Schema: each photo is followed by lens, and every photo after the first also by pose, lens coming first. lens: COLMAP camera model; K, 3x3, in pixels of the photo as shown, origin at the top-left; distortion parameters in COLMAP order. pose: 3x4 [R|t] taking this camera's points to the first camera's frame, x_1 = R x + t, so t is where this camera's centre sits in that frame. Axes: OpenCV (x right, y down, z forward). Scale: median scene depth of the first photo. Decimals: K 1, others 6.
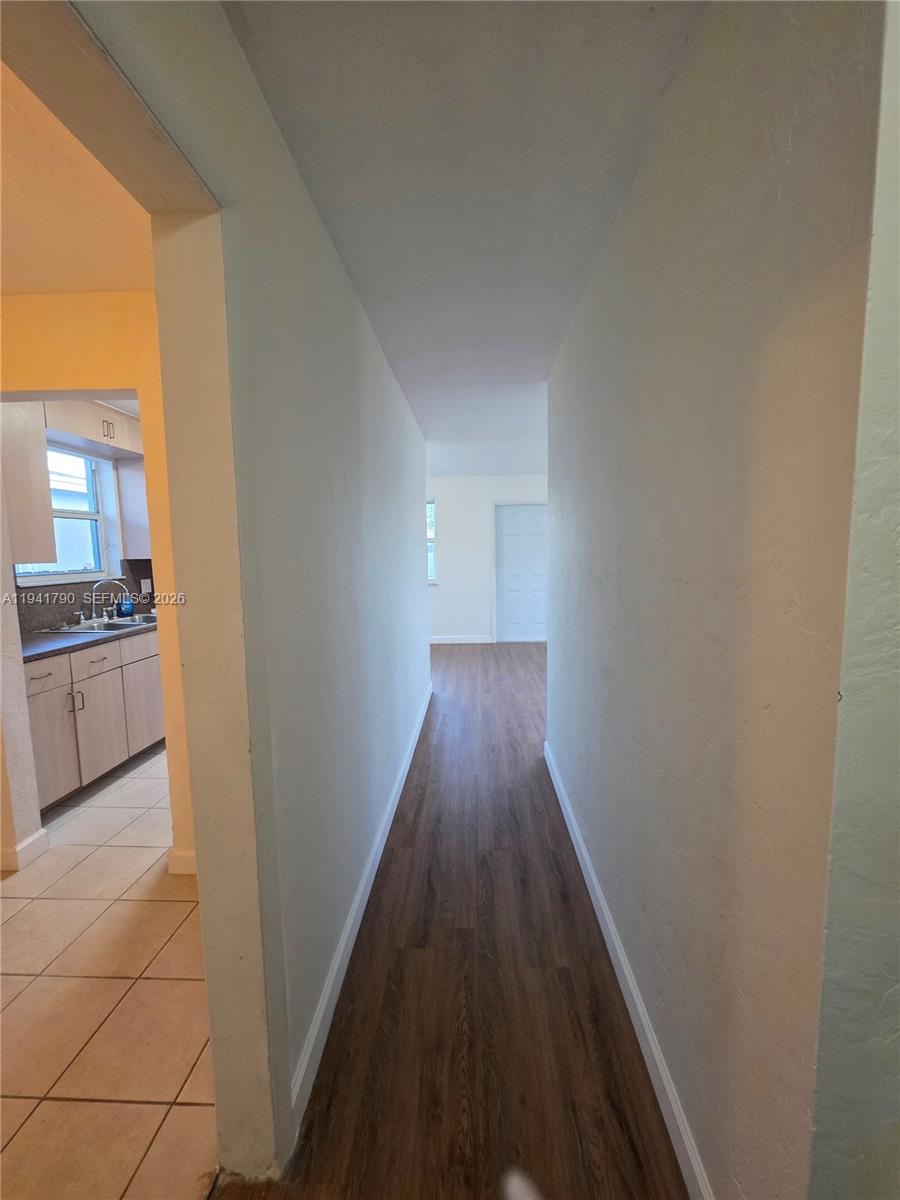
lens RADIAL K [[476.4, 0, 450.0], [0, 476.4, 600.0], [0, 0, 1]] dist [0.002704, 0.000161]
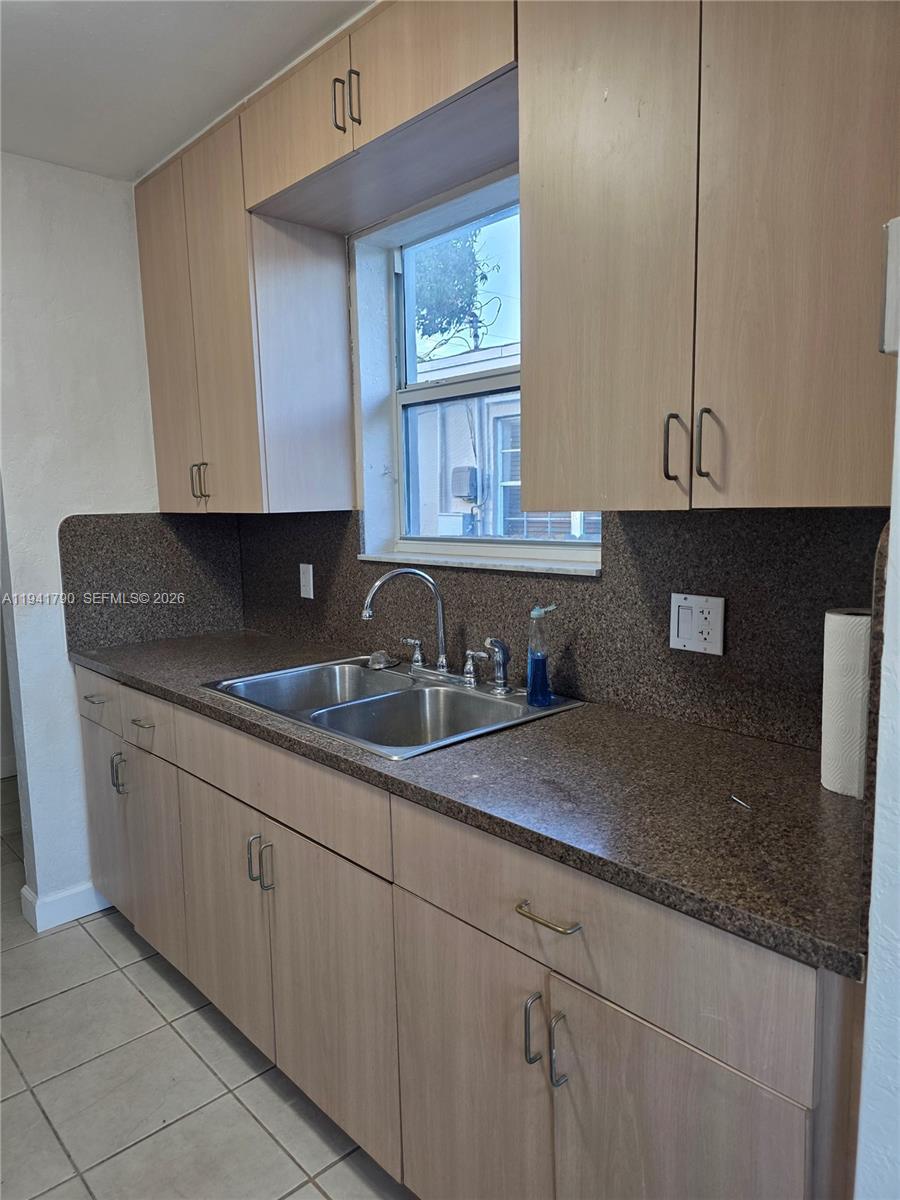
lens RADIAL K [[809.1, 0, 450.0], [0, 809.1, 600.0], [0, 0, 1]] dist [0.062646, -0.046935]
pose [[-0.703865, 0.113261, -0.701246, -0.348273], [-0.046660, 0.977702, 0.204746, -0.150128], [0.708800, 0.176834, -0.682886, 1.524106]]
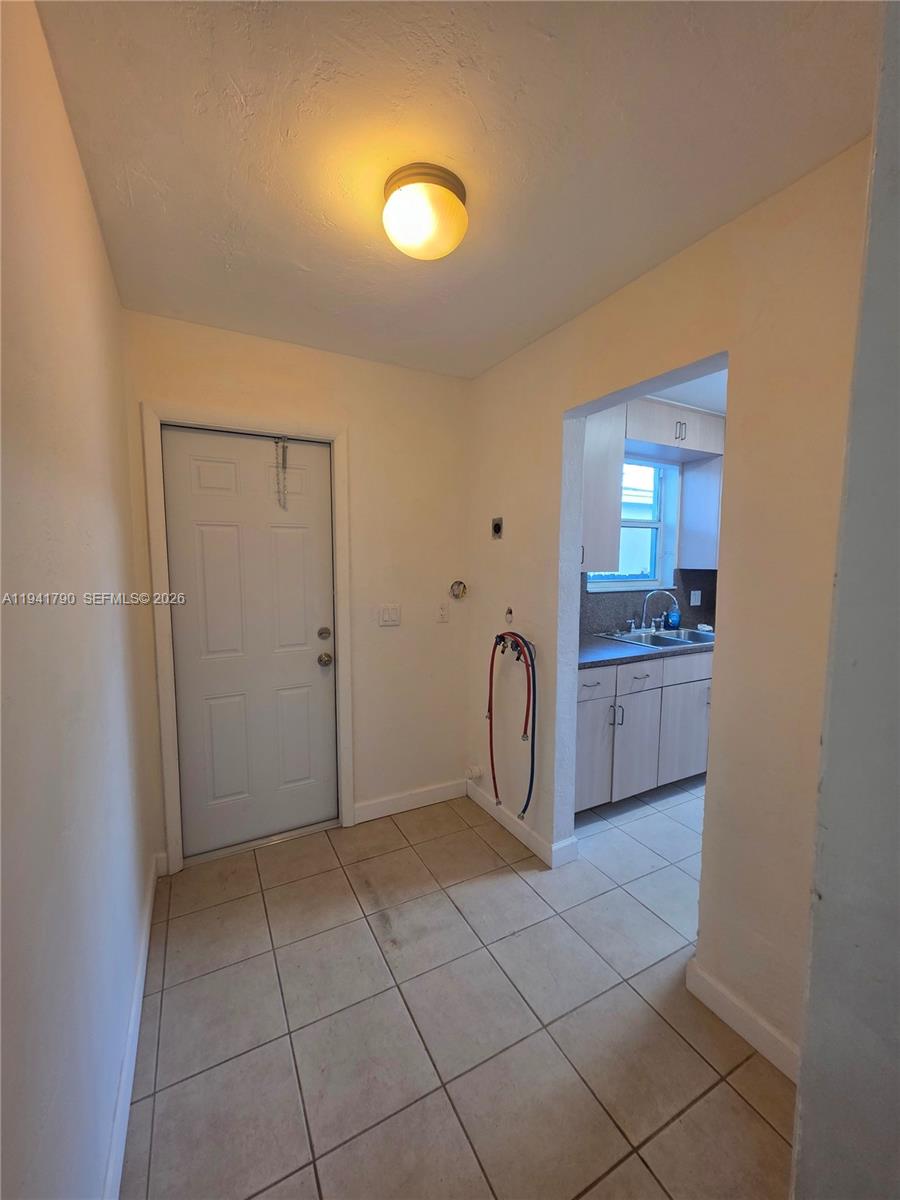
lens RADIAL K [[476.4, 0, 450.0], [0, 476.4, 600.0], [0, 0, 1]] dist [0.002704, 0.000161]
pose [[0.509429, 0.093009, -0.855471, -0.117503], [-0.100417, 0.993775, 0.048248, -0.028715], [0.854633, 0.061325, 0.515598, 0.155221]]
